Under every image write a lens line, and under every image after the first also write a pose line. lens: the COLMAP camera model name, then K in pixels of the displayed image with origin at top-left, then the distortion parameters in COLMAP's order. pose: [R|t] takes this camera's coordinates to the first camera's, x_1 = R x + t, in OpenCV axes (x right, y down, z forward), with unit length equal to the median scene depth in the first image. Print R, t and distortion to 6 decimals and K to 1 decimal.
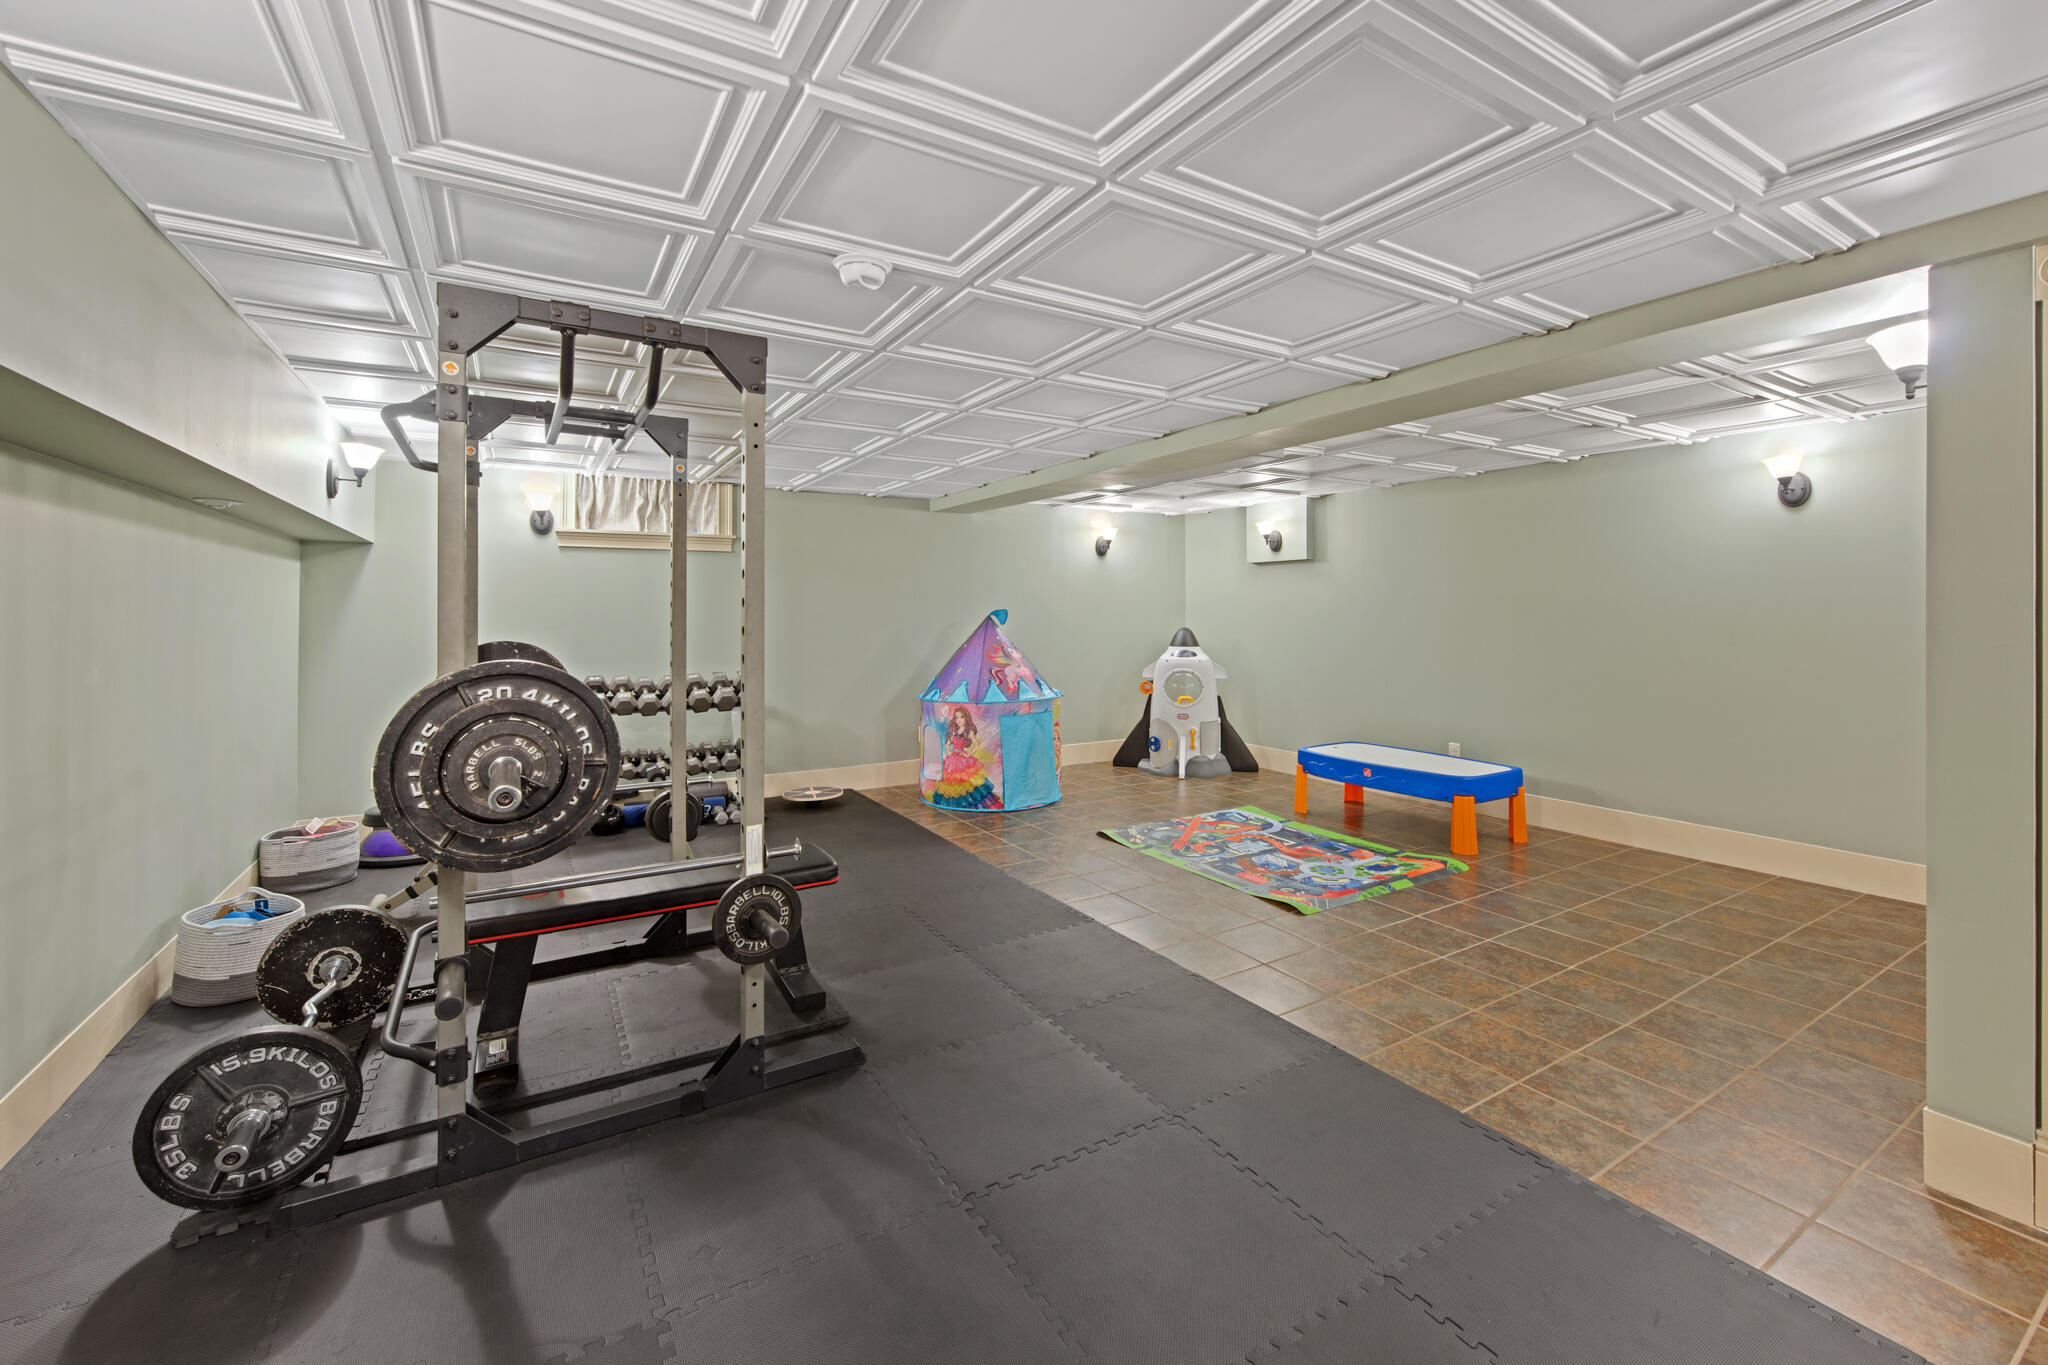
lens RADIAL K [[842.3, 0, 1023.3], [0, 842.3, 603.0], [0, 0, 1]] dist [-0.000516, -0.000246]
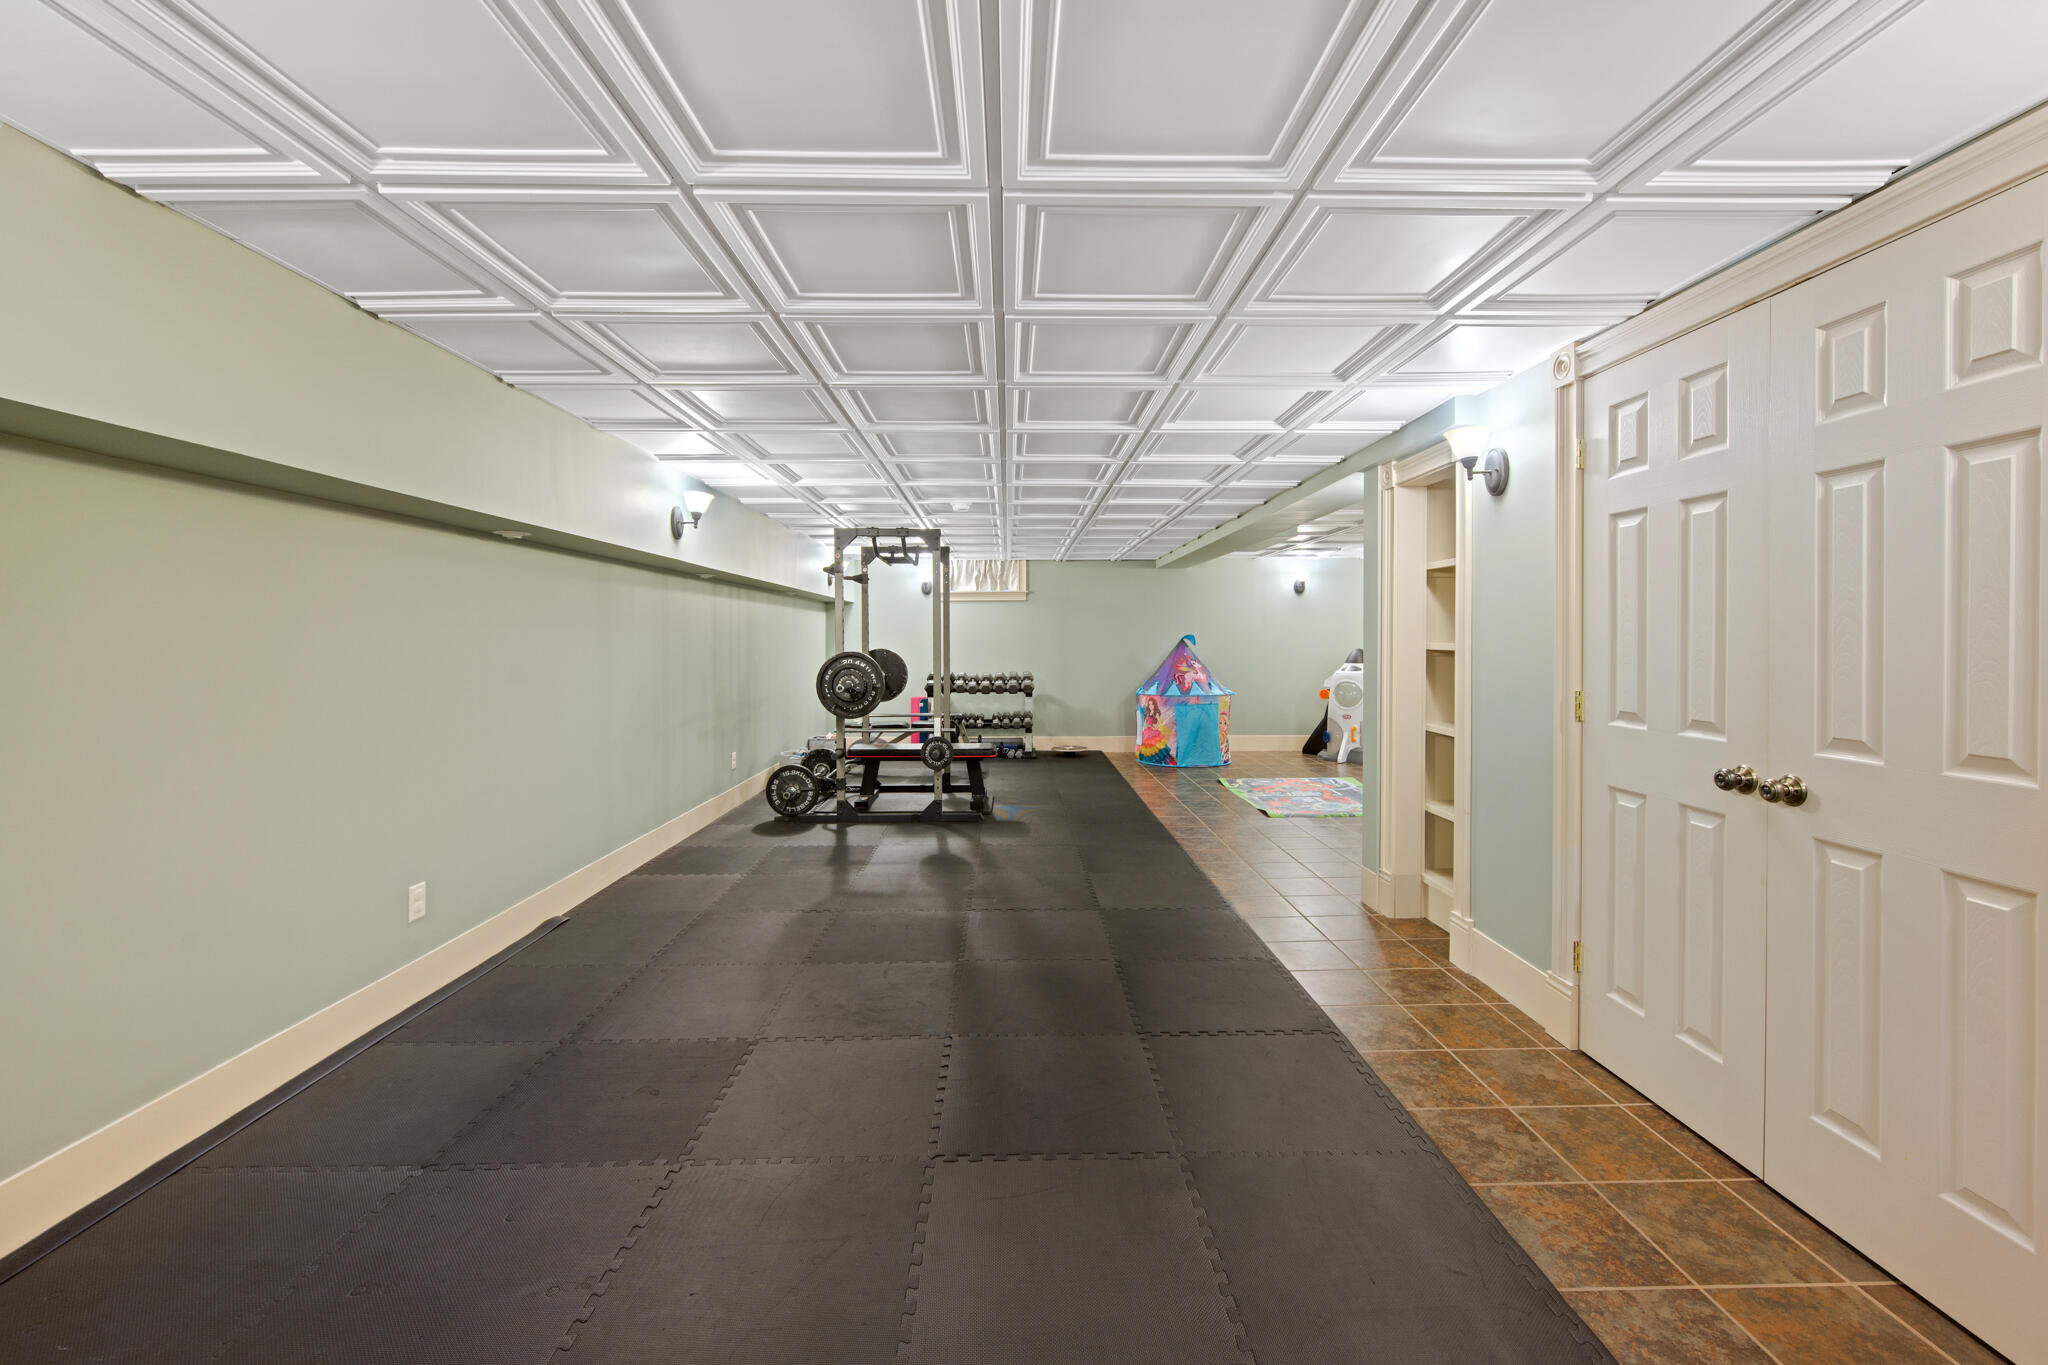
lens RADIAL K [[833.8, 0, 1019.2], [0, 833.8, 644.4], [0, 0, 1]] dist [-0.000063, -0.000098]
pose [[0.862800, 0.003773, -0.505531, 0.489718], [0.005053, 0.999858, 0.016086, -0.000726], [0.505520, -0.016434, 0.862658, -0.442725]]
